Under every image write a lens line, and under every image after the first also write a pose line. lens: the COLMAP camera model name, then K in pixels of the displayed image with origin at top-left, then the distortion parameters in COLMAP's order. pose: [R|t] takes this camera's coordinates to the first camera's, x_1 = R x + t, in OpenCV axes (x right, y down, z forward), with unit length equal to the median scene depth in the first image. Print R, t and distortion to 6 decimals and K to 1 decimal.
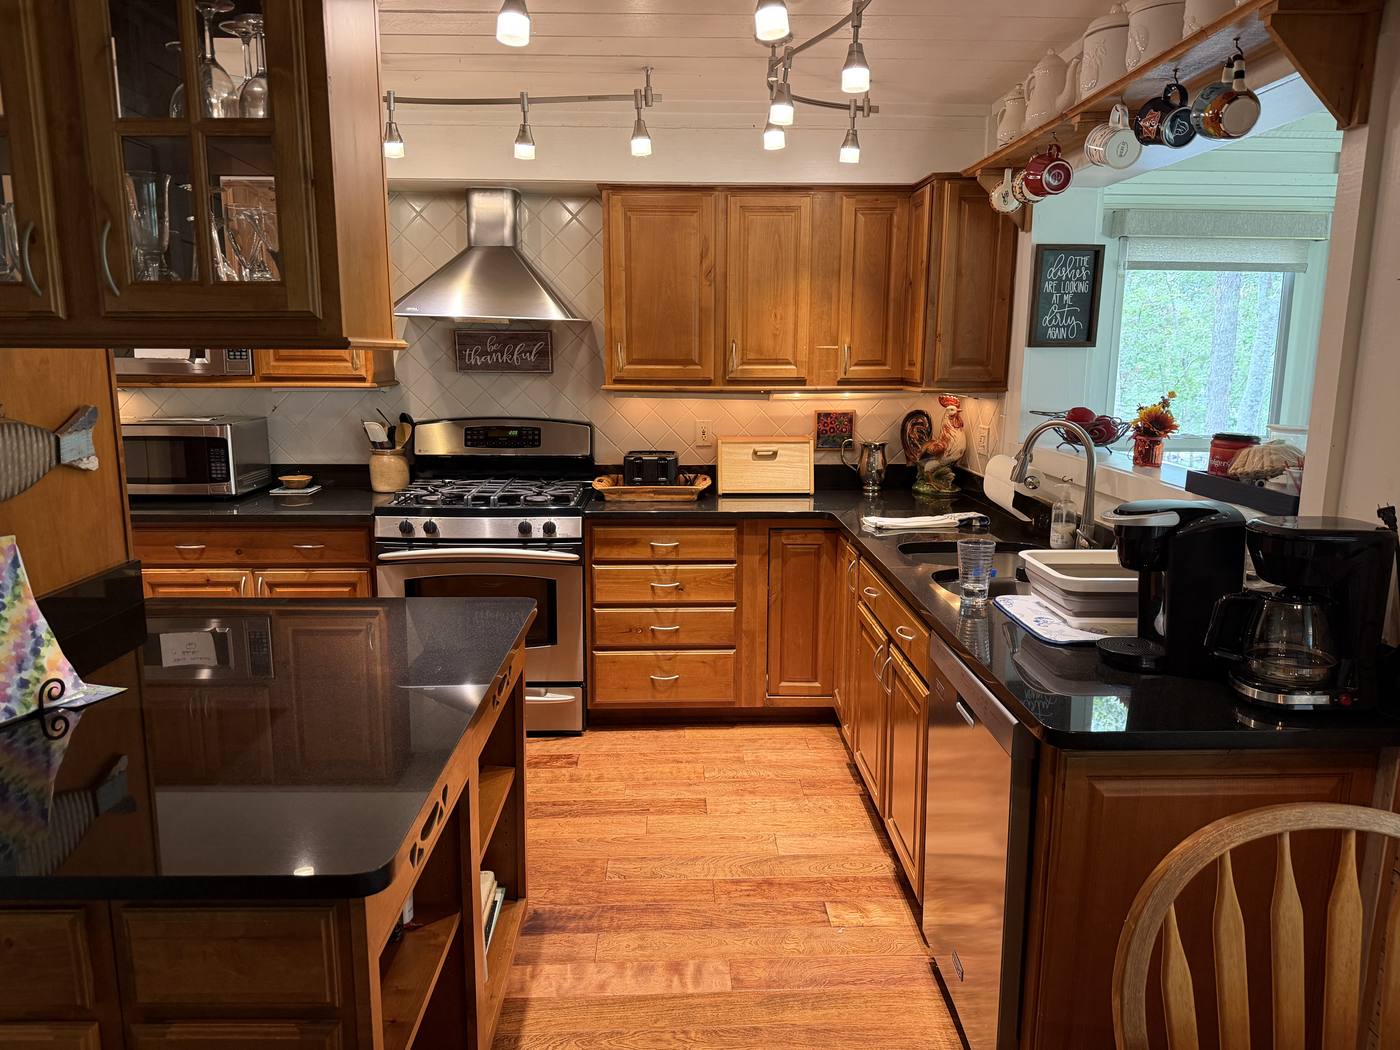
lens RADIAL K [[995.6, 0, 700.0], [0, 995.6, 525.0], [0, 0, 1]] dist [0.137308, -0.179833]
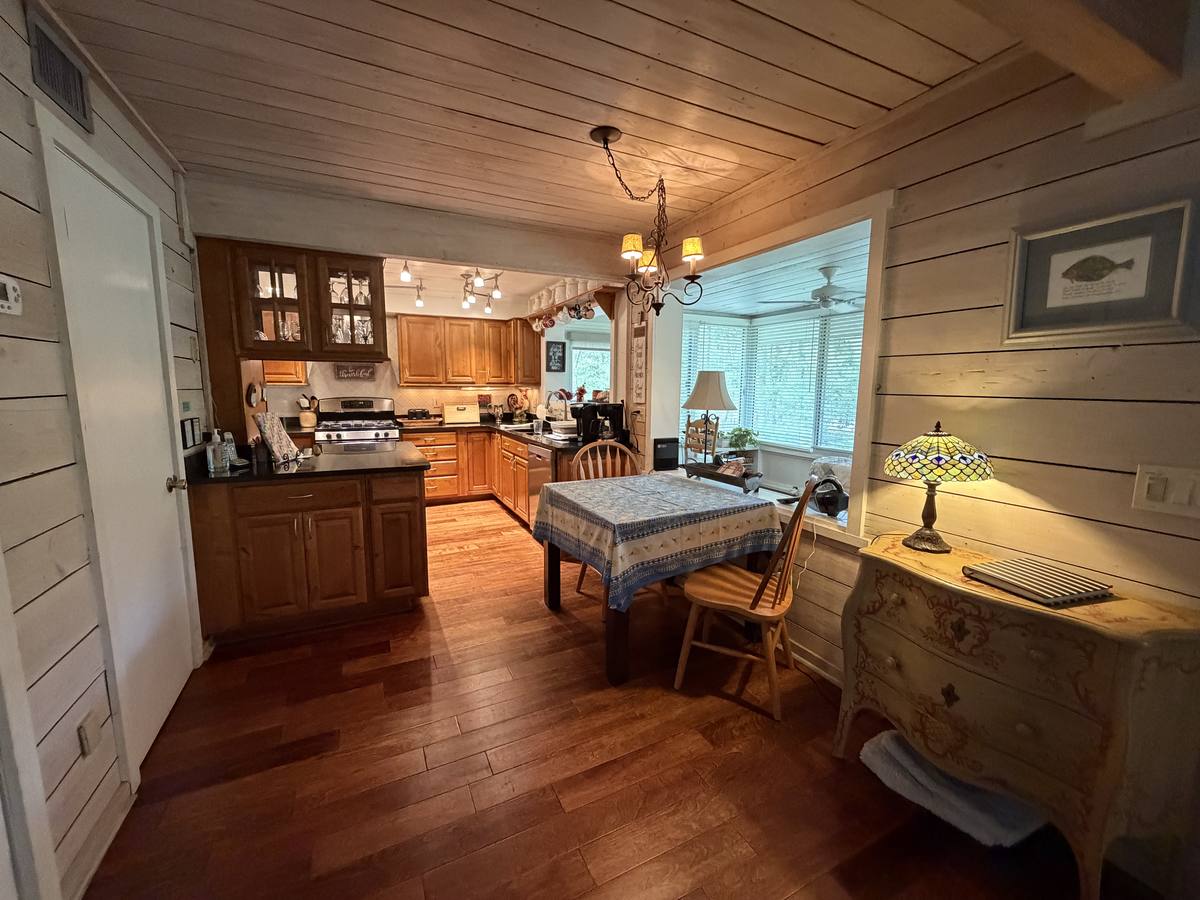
lens RADIAL K [[483.6, 0, 600.0], [0, 483.6, 450.0], [0, 0, 1]] dist [0.001209, 0.000019]
pose [[0.909953, -0.054445, 0.411123, -0.159384], [0.071213, 0.997133, -0.025569, 0.117781], [-0.408552, 0.052544, 0.911221, -0.440184]]
